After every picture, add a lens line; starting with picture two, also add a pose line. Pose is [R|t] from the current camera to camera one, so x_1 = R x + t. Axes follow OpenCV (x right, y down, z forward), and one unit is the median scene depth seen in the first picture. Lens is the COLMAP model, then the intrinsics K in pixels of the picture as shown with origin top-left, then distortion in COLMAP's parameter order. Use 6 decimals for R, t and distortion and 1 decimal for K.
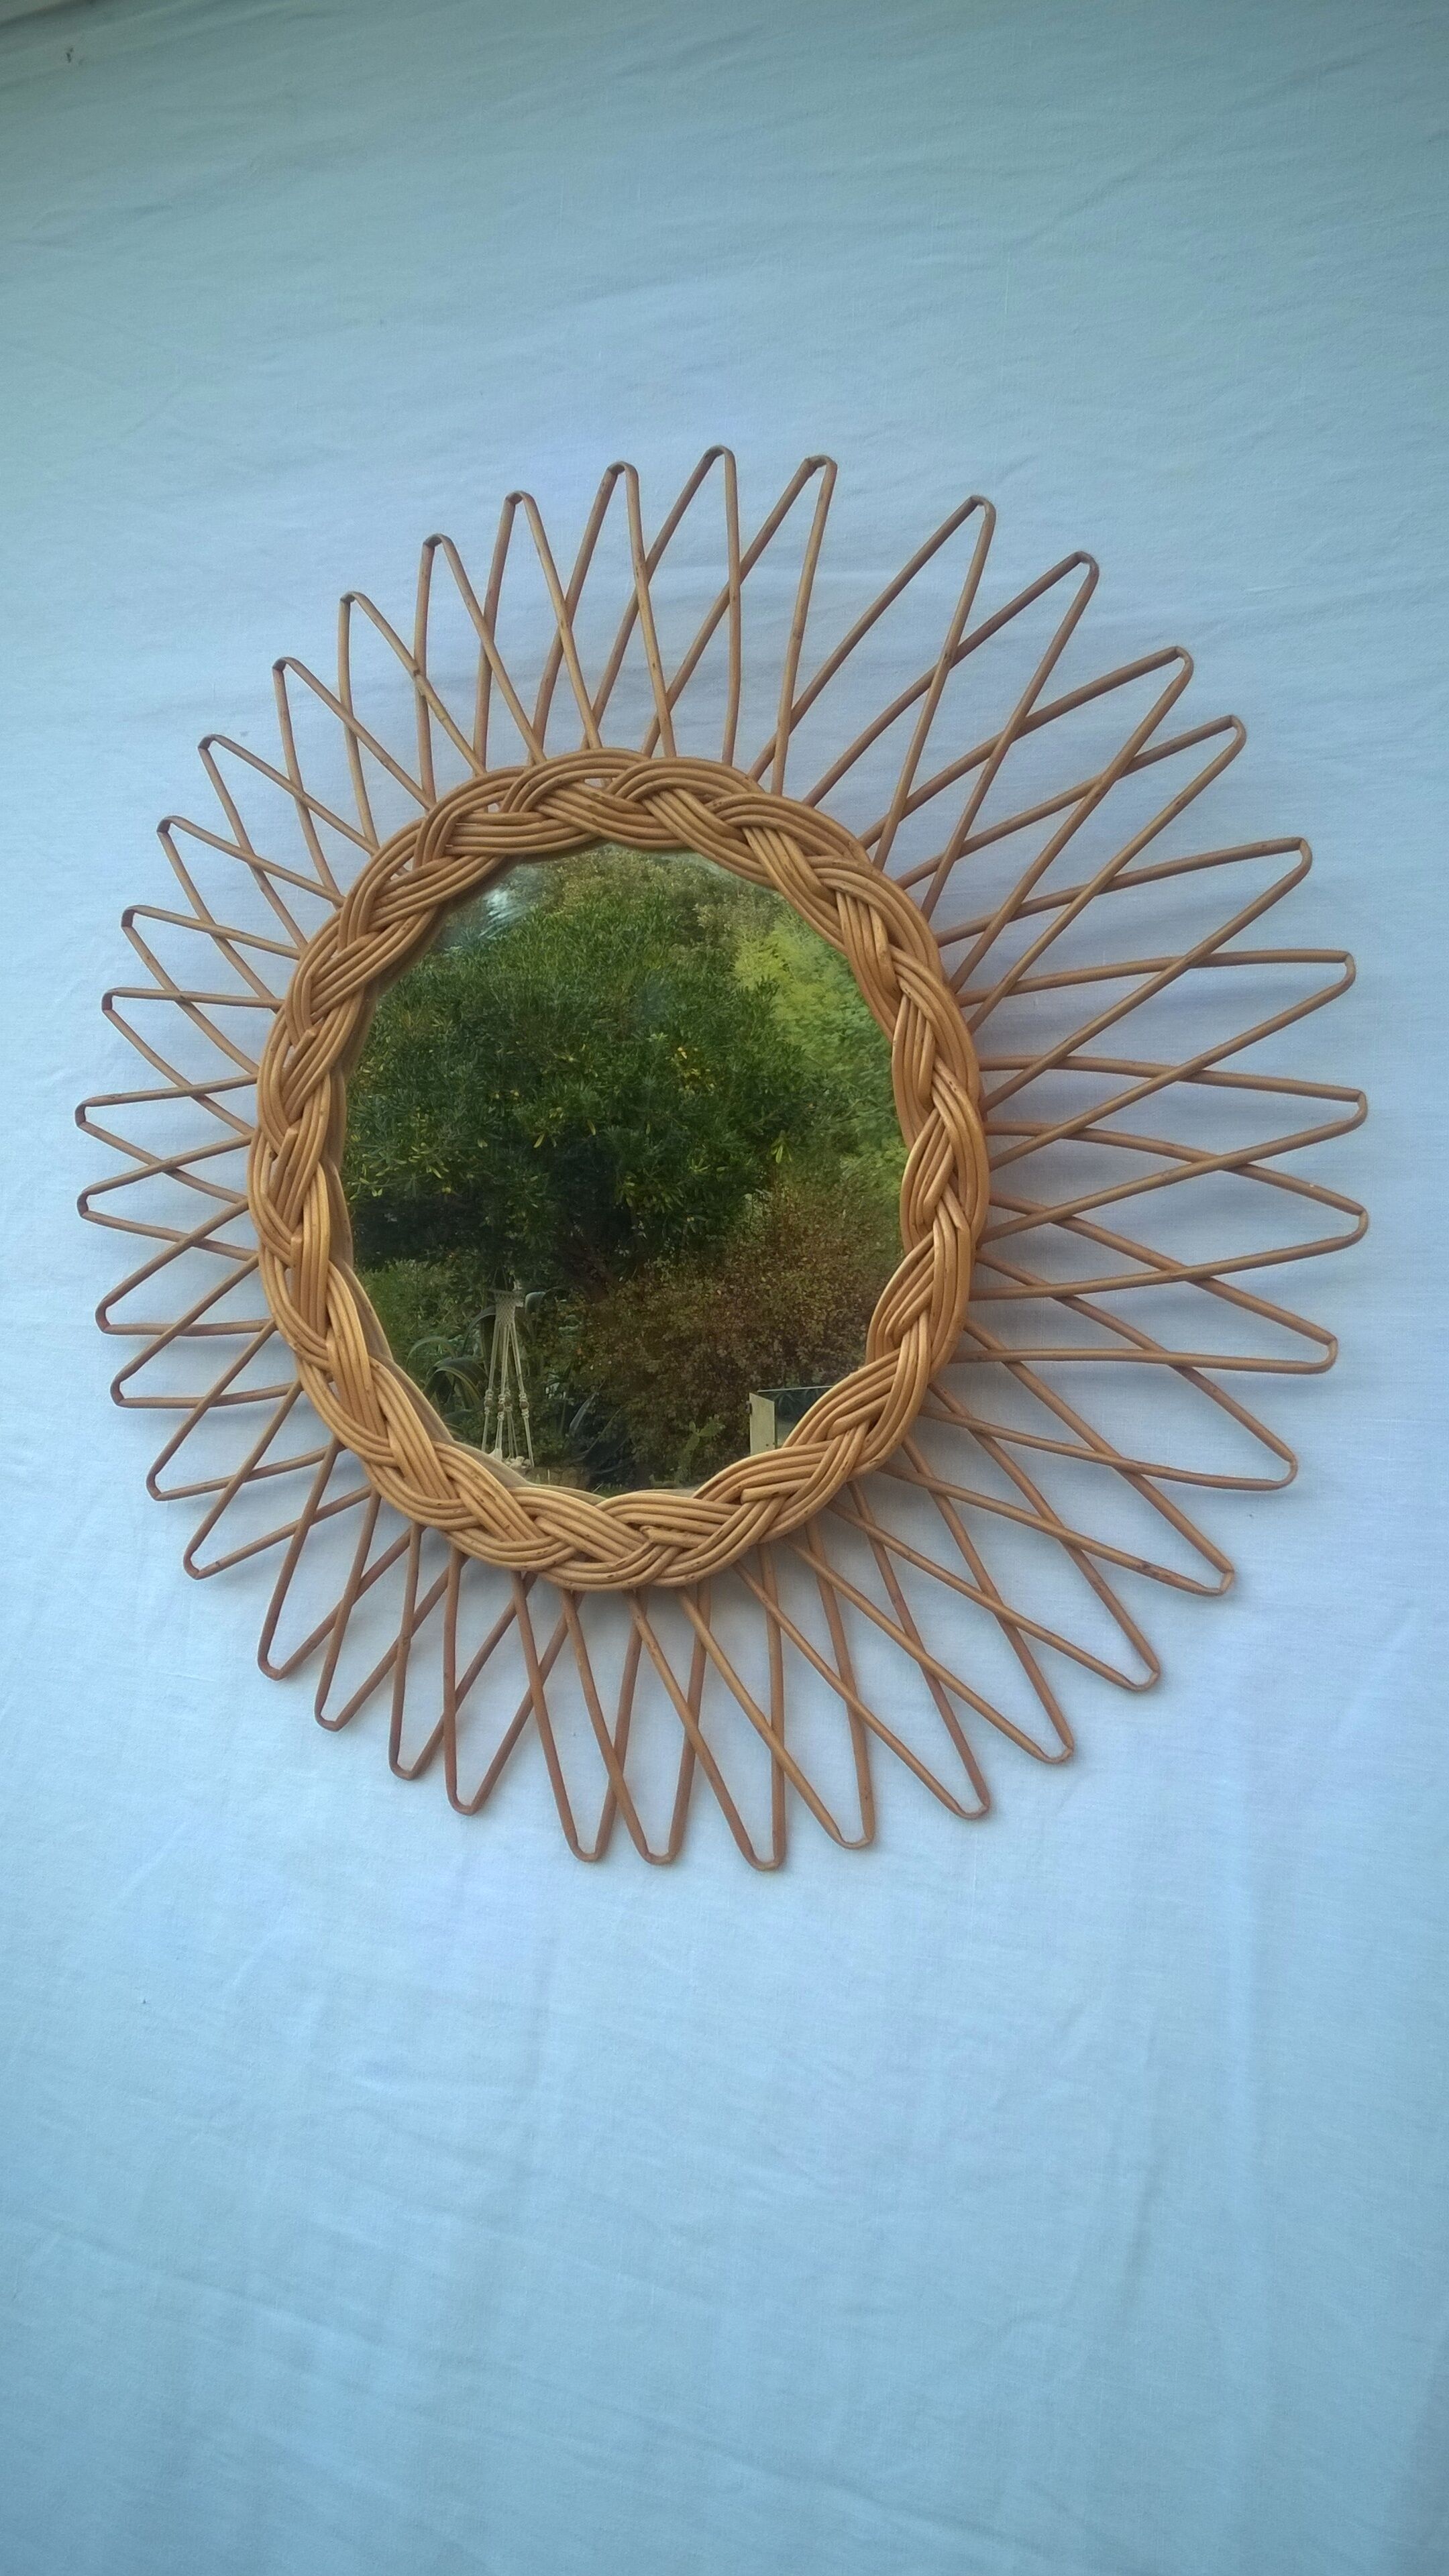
lens RADIAL K [[1899.8, 0, 724.5], [0, 1899.8, 1288.0], [0, 0, 1]] dist [0.019453, -0.041697]
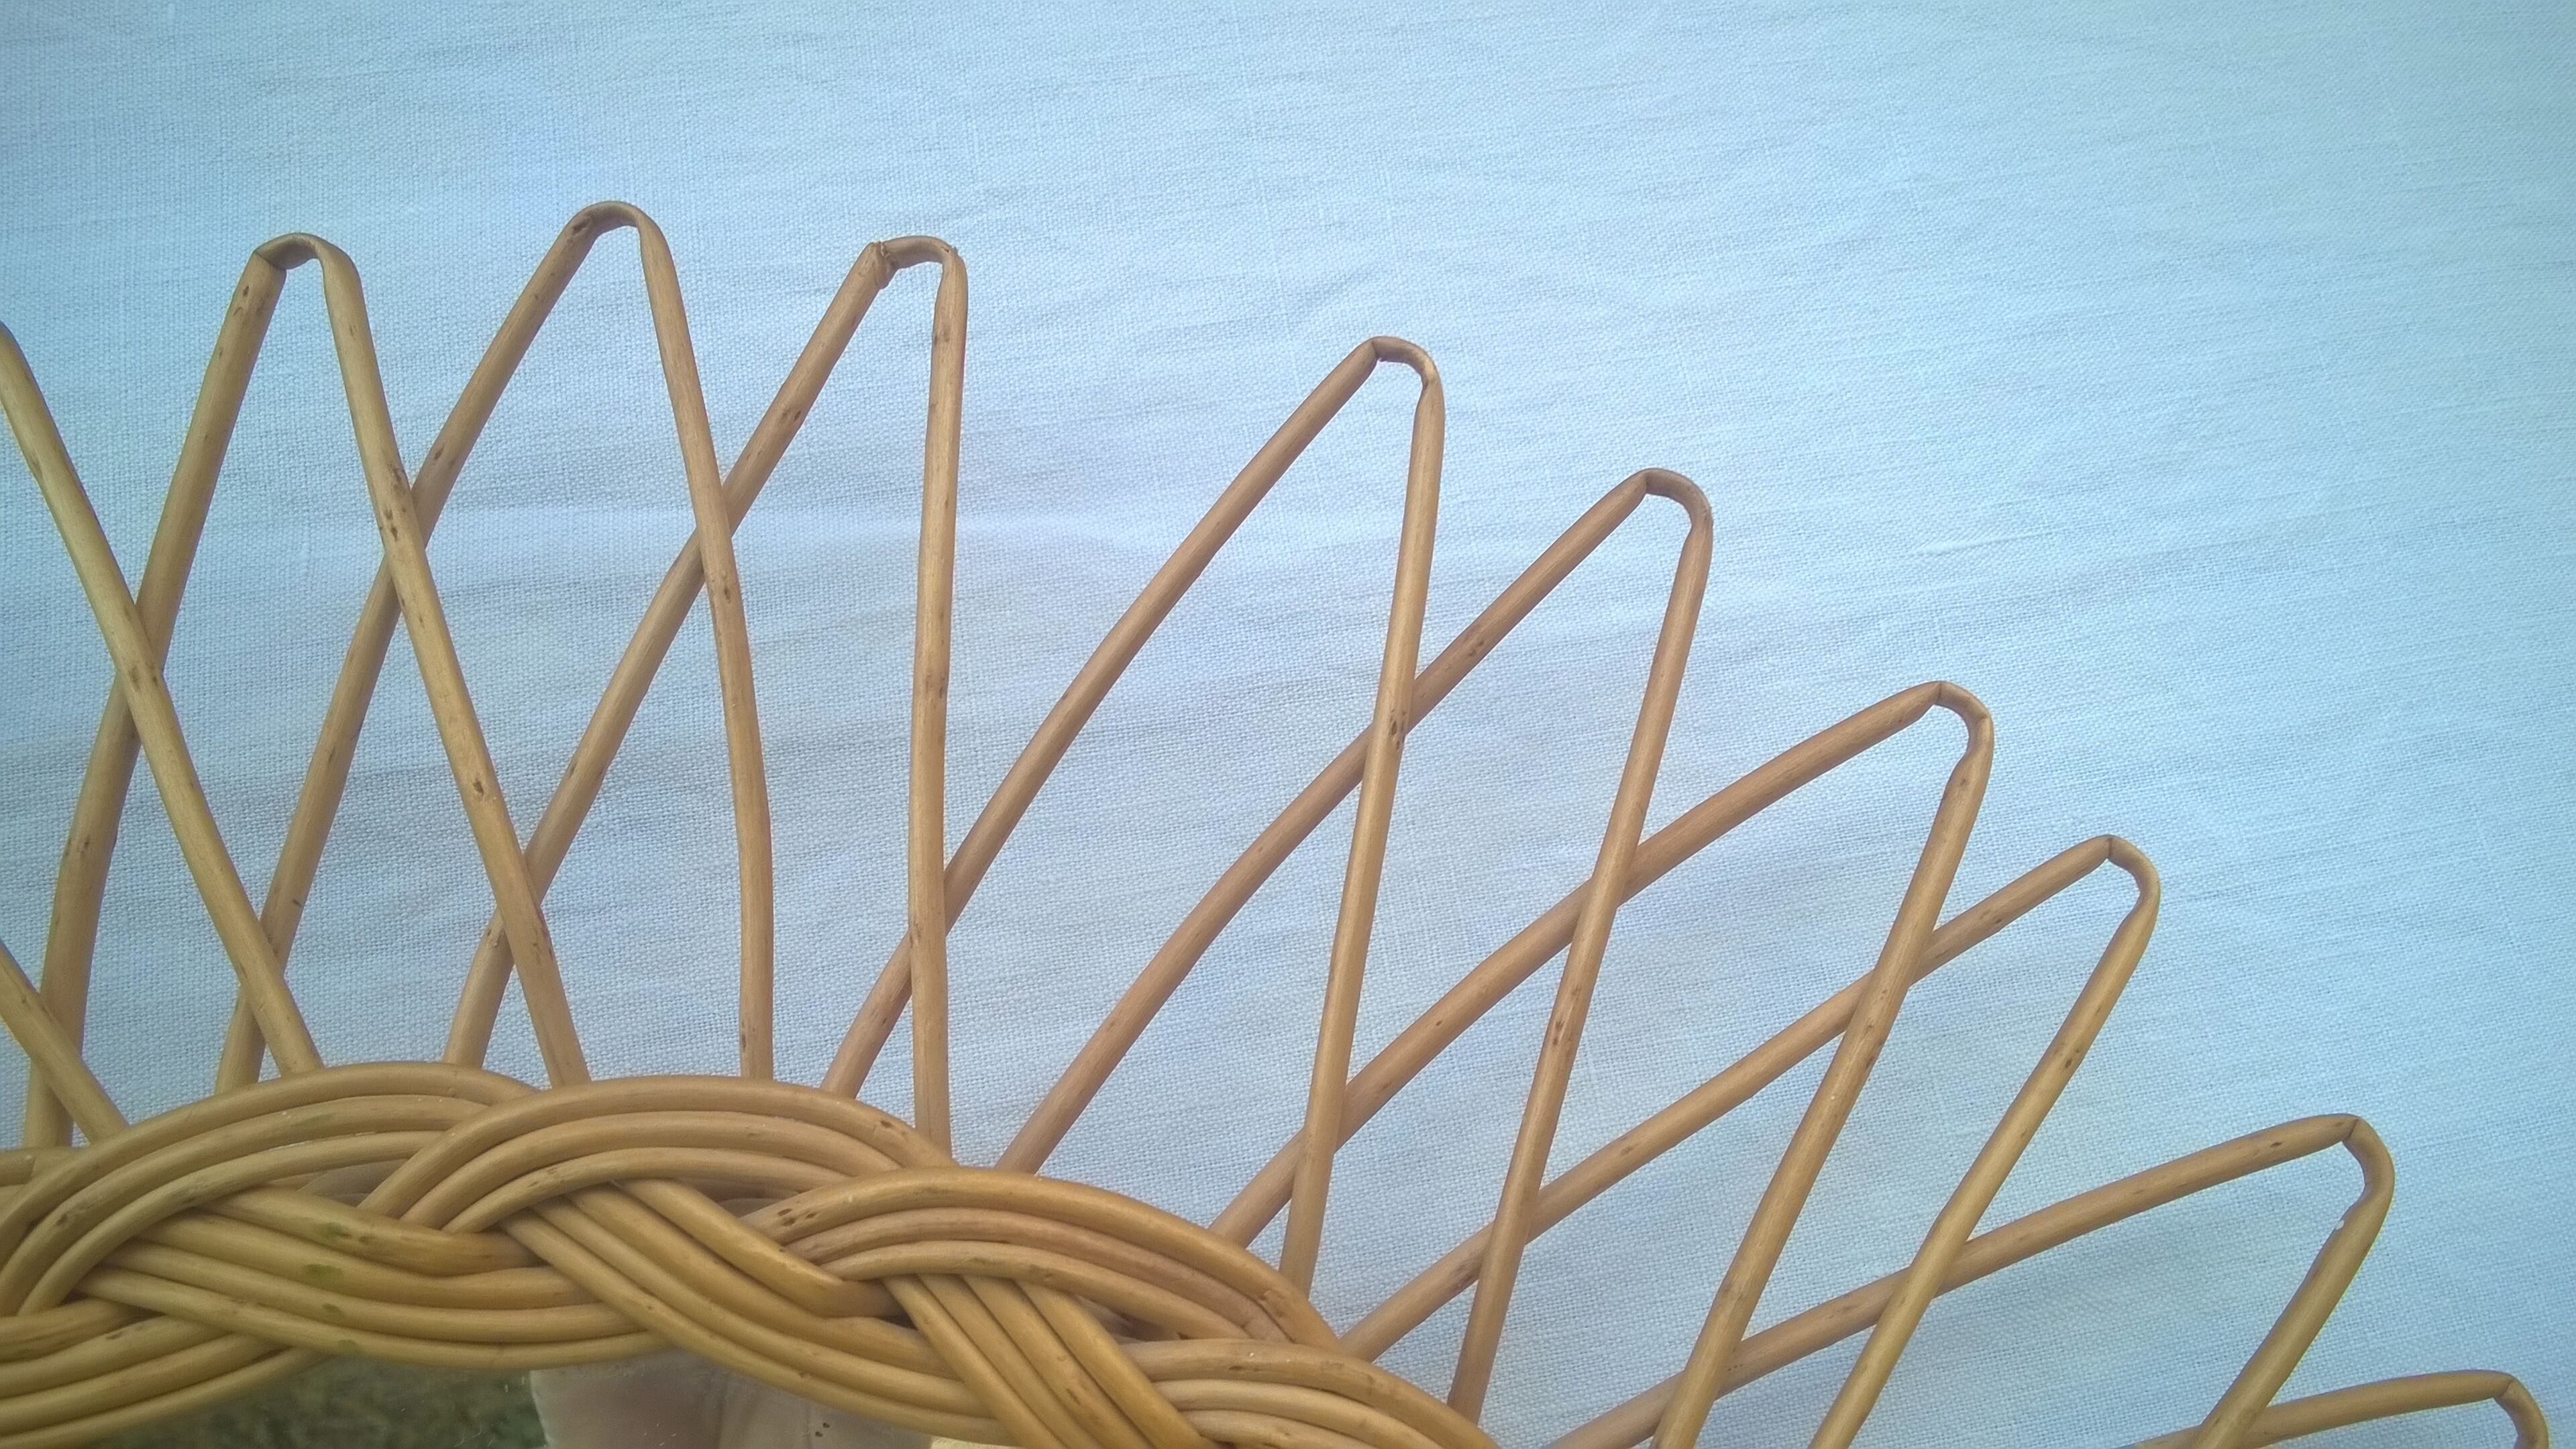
lens RADIAL K [[1899.8, 0, 1288.0], [0, 1899.8, 724.5], [0, 0, 1]] dist [0.019453, -0.041697]
pose [[0.860059, -0.058633, 0.506814, -0.085350], [0.187055, 0.960439, -0.206319, -0.246331], [-0.474666, 0.272249, 0.837002, 0.664525]]
